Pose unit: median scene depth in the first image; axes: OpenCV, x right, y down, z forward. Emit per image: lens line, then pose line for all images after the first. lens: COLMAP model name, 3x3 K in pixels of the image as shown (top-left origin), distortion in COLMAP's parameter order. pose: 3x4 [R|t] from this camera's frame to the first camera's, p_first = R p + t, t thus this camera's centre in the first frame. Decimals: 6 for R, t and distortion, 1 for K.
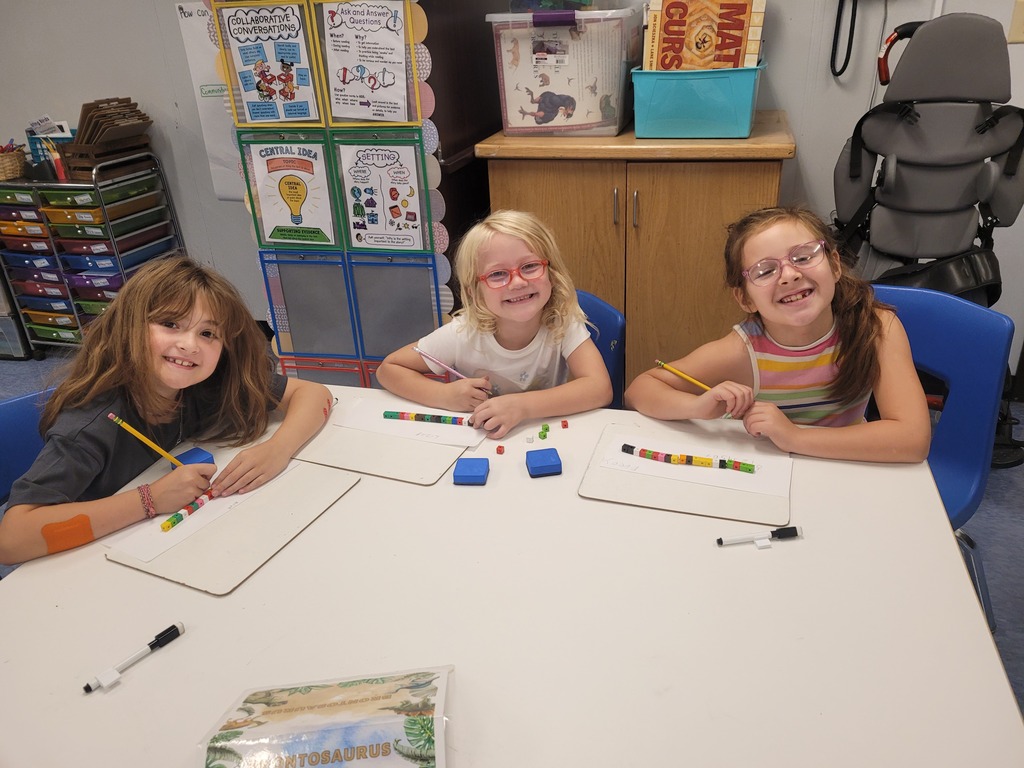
lens RADIAL K [[784.8, 0, 512.6], [0, 784.8, 386.4], [0, 0, 1]] dist [0.050307, -0.030992]
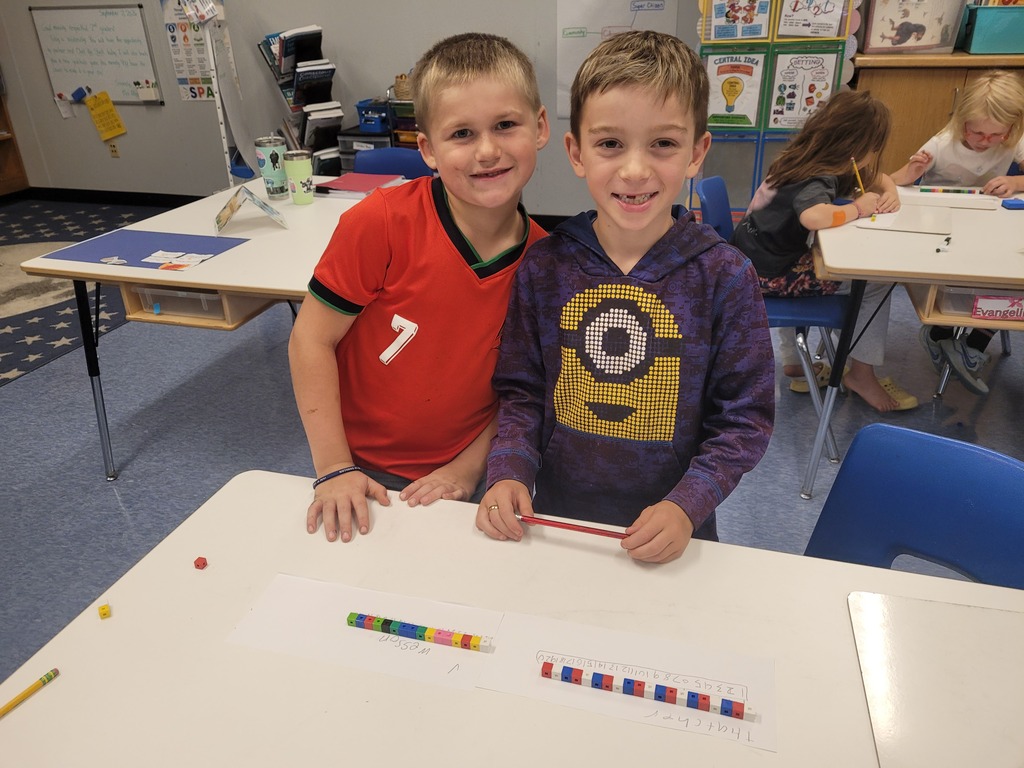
lens RADIAL K [[784.8, 0, 511.0], [0, 784.8, 383.3], [0, 0, 1]] dist [0.050307, -0.030992]
pose [[0.999766, 0.020804, -0.005932, -0.688300], [-0.020743, 0.999733, 0.010155, 0.302816], [0.006141, -0.010029, 0.999931, -0.494882]]
